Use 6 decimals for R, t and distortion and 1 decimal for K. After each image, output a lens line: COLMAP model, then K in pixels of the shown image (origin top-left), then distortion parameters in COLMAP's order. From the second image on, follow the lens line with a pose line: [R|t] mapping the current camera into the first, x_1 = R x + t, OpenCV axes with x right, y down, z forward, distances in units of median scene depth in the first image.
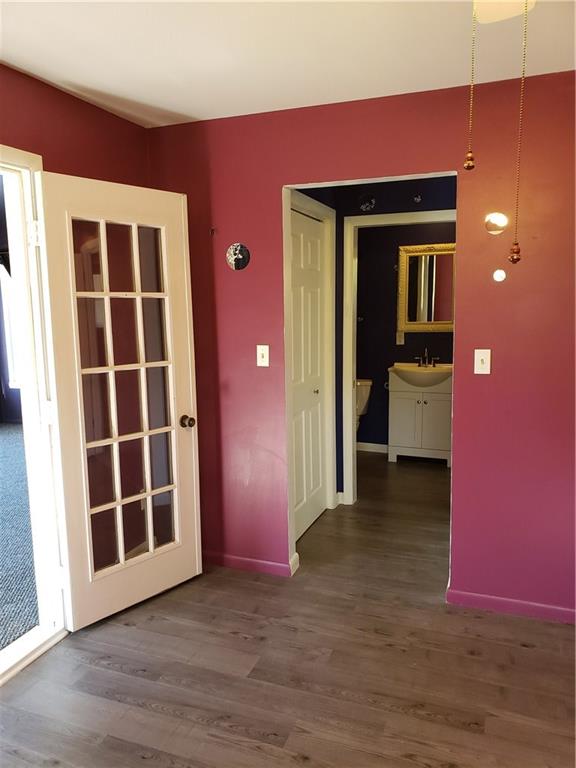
lens RADIAL K [[597.3, 0, 286.4], [0, 597.3, 388.5], [0, 0, 1]] dist [0.020863, -0.013953]
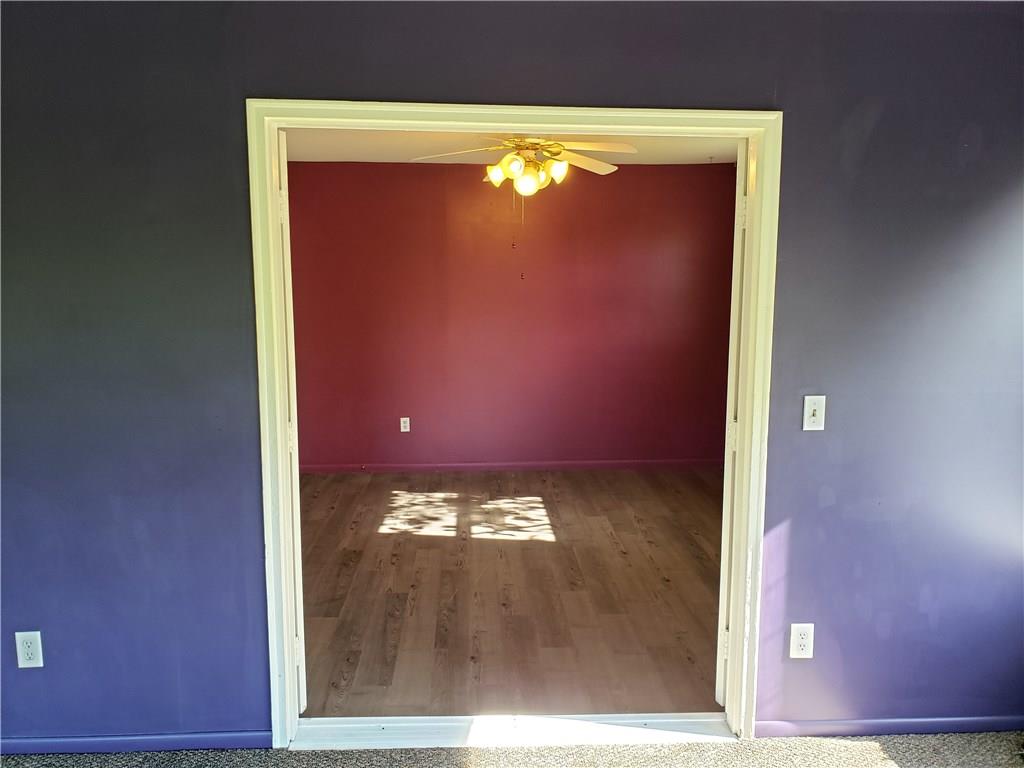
lens RADIAL K [[796.4, 0, 505.3], [0, 796.4, 383.6], [0, 0, 1]] dist [0.020863, -0.013953]
pose [[-0.402242, -0.121575, 0.907425, -1.332702], [0.126505, 0.974256, 0.186605, -0.175241], [-0.906751, 0.189855, -0.376507, 1.044658]]
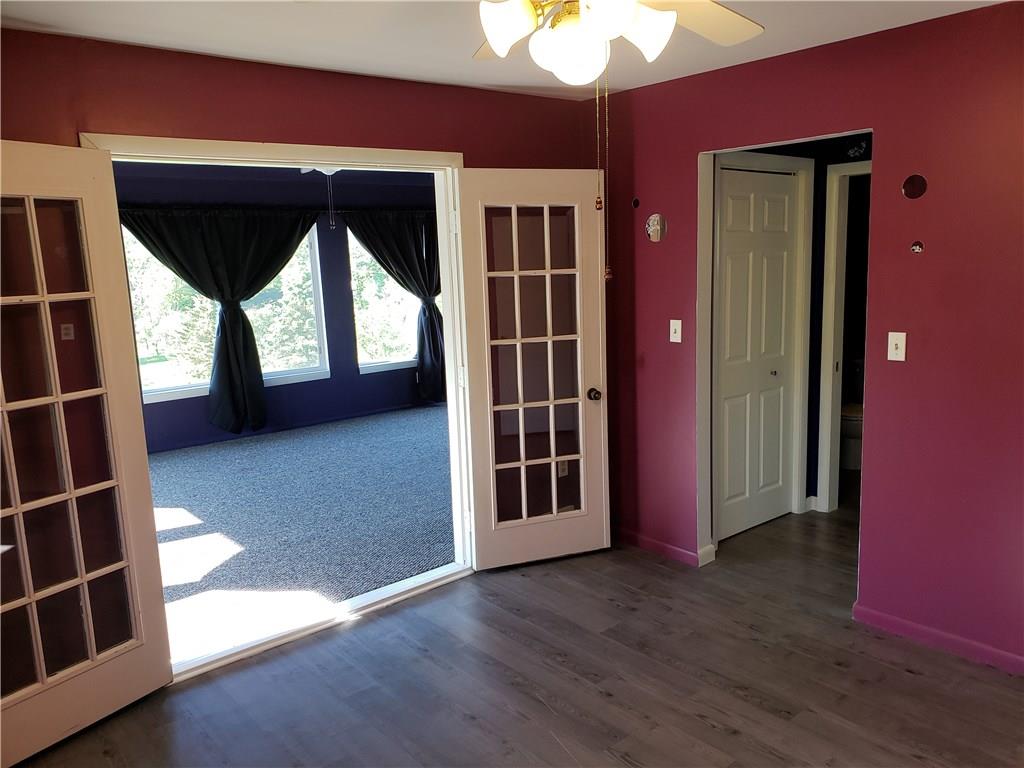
lens RADIAL K [[796.4, 0, 531.4], [0, 796.4, 389.8], [0, 0, 1]] dist [0.020863, -0.013953]
pose [[0.884198, 0.062754, -0.462878, 0.399800], [-0.047204, 0.997866, 0.045115, -0.009339], [0.464722, -0.018041, 0.885273, -0.271099]]
